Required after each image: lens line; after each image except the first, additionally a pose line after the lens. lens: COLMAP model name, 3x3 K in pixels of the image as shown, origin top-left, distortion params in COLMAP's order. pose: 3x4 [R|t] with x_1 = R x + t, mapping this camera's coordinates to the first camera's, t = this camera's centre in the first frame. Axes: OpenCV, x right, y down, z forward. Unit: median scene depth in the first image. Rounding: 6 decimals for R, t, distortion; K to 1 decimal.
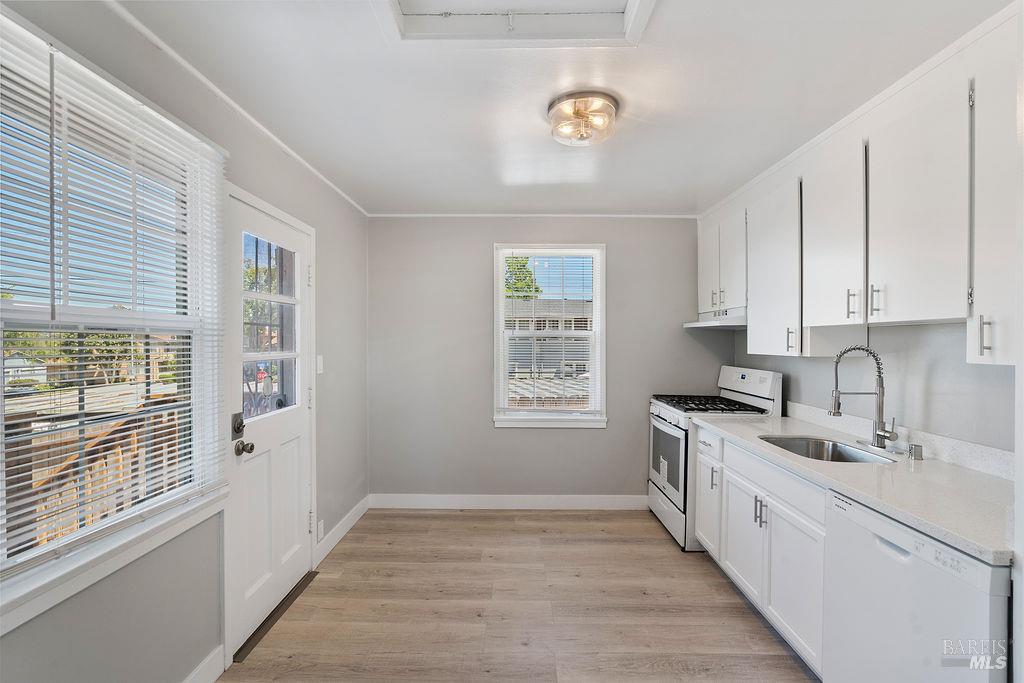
lens RADIAL K [[464.6, 0, 513.4], [0, 464.6, 345.9], [0, 0, 1]] dist [-0.001433, 0.000754]
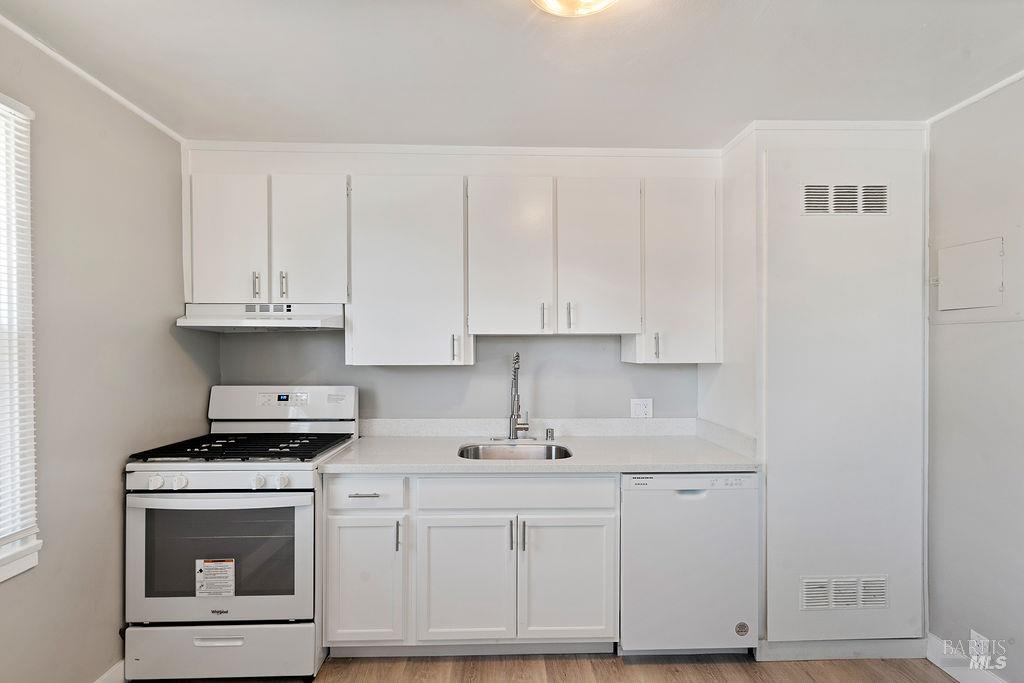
lens RADIAL K [[464.6, 0, 513.4], [0, 464.6, 345.9], [0, 0, 1]] dist [-0.001433, 0.000754]
pose [[-0.045402, -0.000698, 0.998969, -0.317397], [0.008694, 0.999962, 0.001094, -0.015511], [-0.998931, 0.008734, -0.045394, 0.854349]]
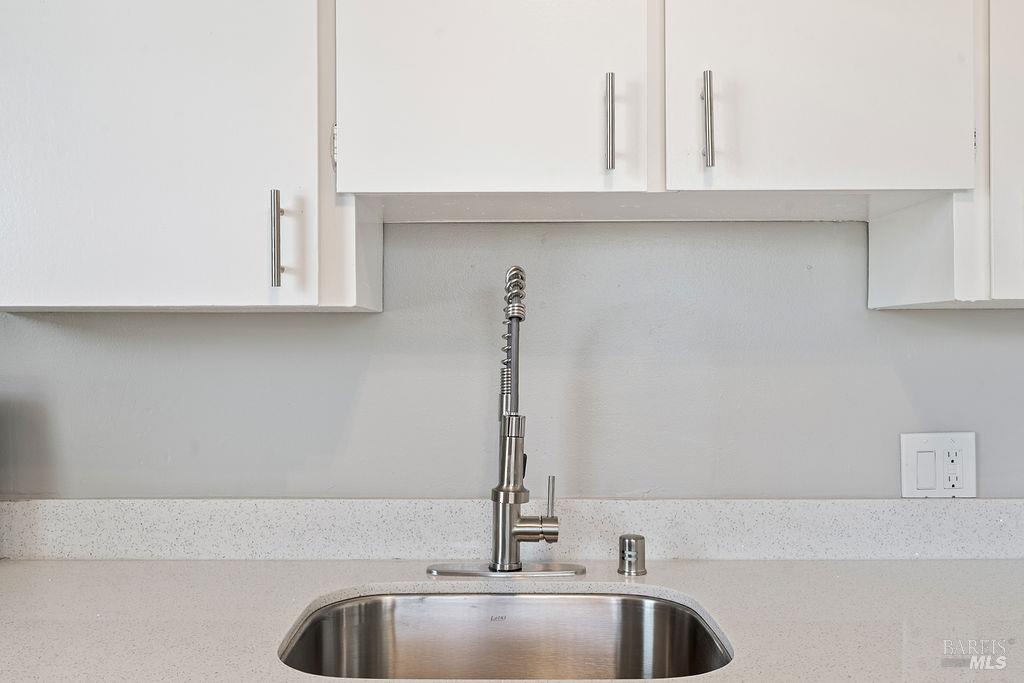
lens RADIAL K [[918.5, 0, 512.0], [0, 918.5, 341.5], [0, 0, 1]] dist [0.014343, 0.005957]
pose [[-0.027204, -0.005500, 0.999615, 0.087376], [0.011006, 0.999923, 0.005801, 0.036522], [-0.999569, 0.011160, -0.027142, 0.822662]]
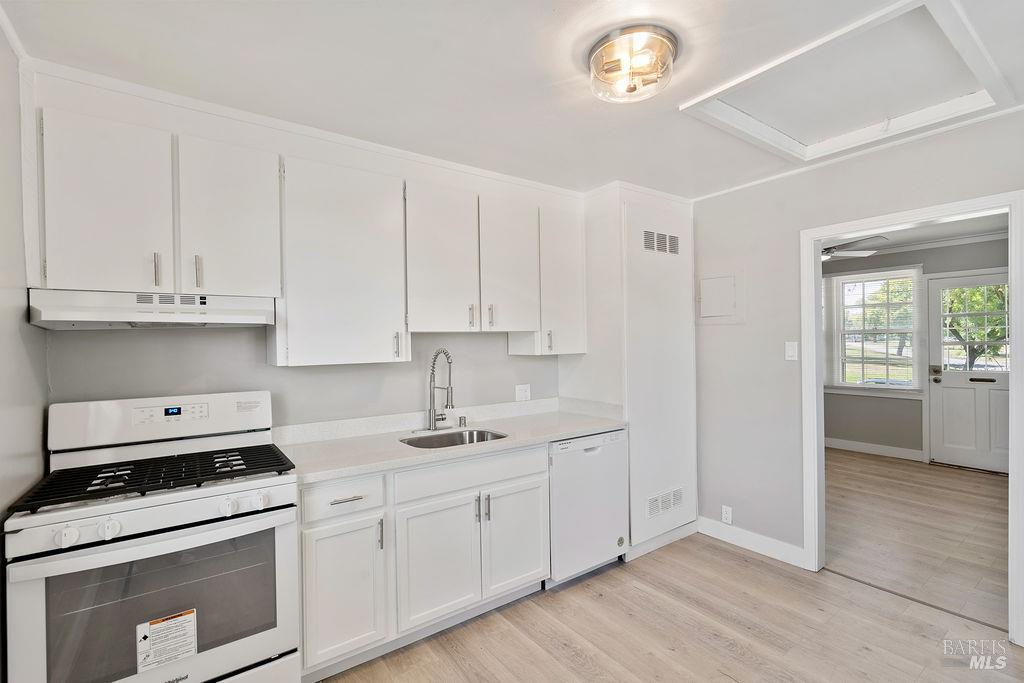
lens RADIAL K [[466.3, 0, 513.0], [0, 466.3, 339.9], [0, 0, 1]] dist [0.000841, 0.000107]
pose [[-0.595562, 0.010563, 0.803240, -0.293463], [0.021606, 0.999762, 0.002872, -0.019589], [-0.803019, 0.019065, -0.595648, 1.277211]]
